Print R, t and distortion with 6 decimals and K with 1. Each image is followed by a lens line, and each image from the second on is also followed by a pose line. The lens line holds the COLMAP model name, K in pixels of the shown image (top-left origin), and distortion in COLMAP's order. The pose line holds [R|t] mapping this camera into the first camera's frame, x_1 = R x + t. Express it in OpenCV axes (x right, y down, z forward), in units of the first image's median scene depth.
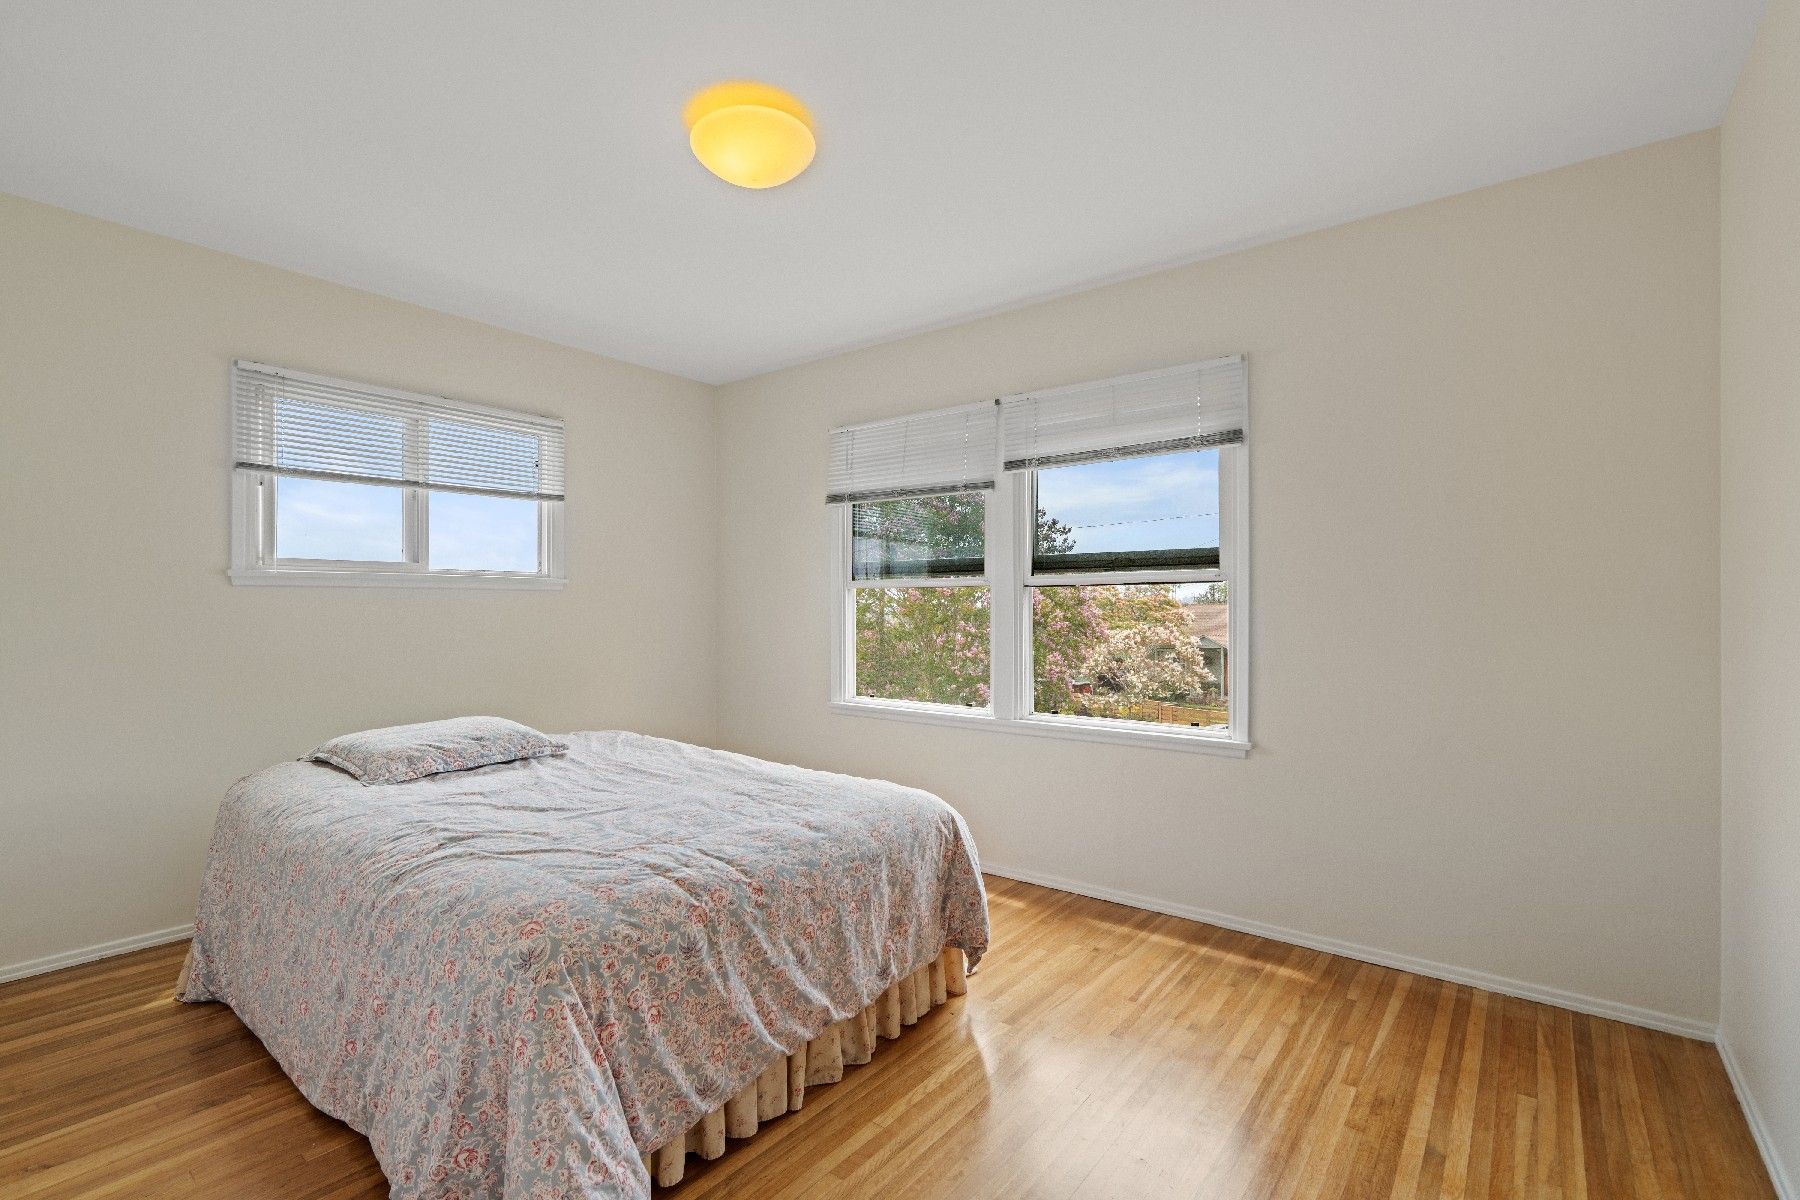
lens RADIAL K [[822.2, 0, 892.2], [0, 822.2, 609.3], [0, 0, 1]] dist [-0.004236, 0.001973]
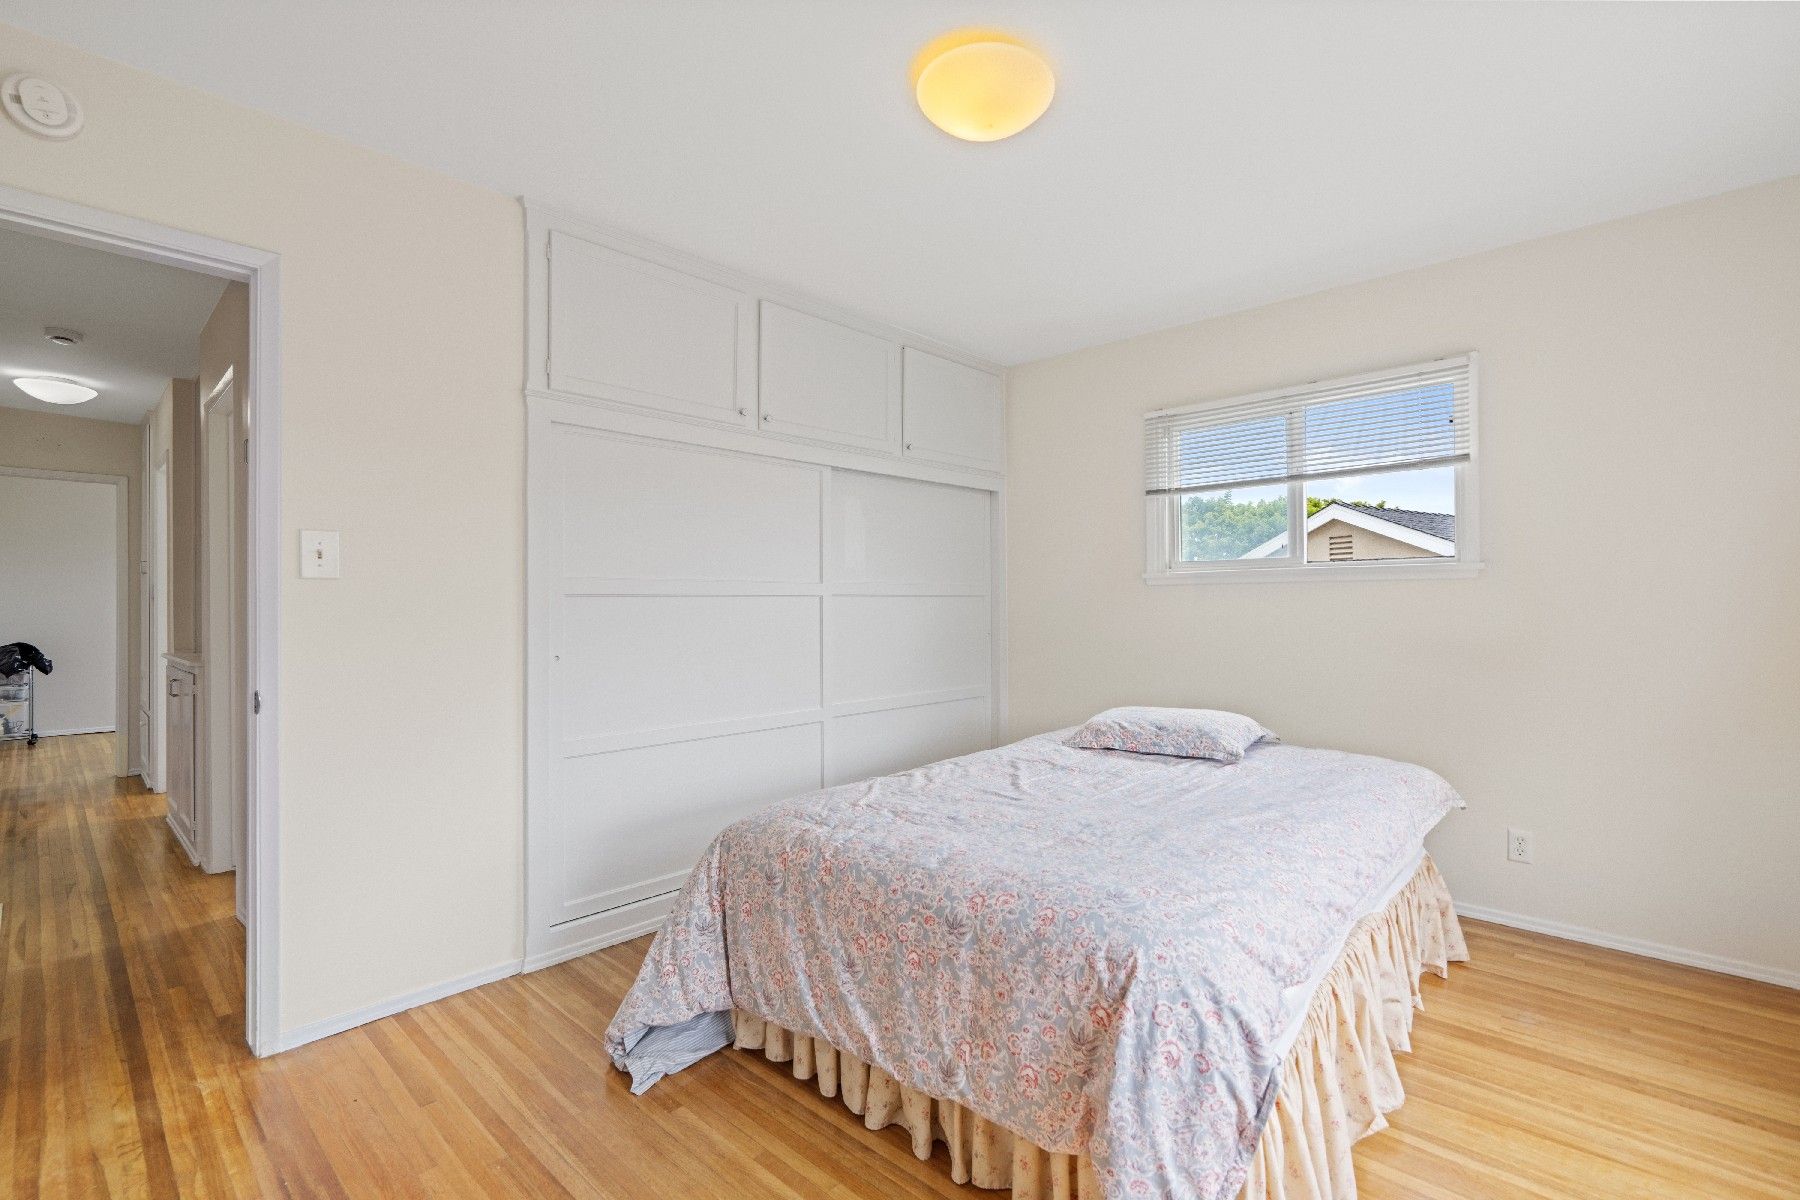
lens RADIAL K [[822.2, 0, 893.0], [0, 822.2, 598.2], [0, 0, 1]] dist [-0.004236, 0.001973]
pose [[-0.090503, -0.007118, -0.995871, 0.773109], [0.002252, 0.999970, -0.007352, -0.000511], [0.995894, -0.002908, -0.090484, 1.028188]]
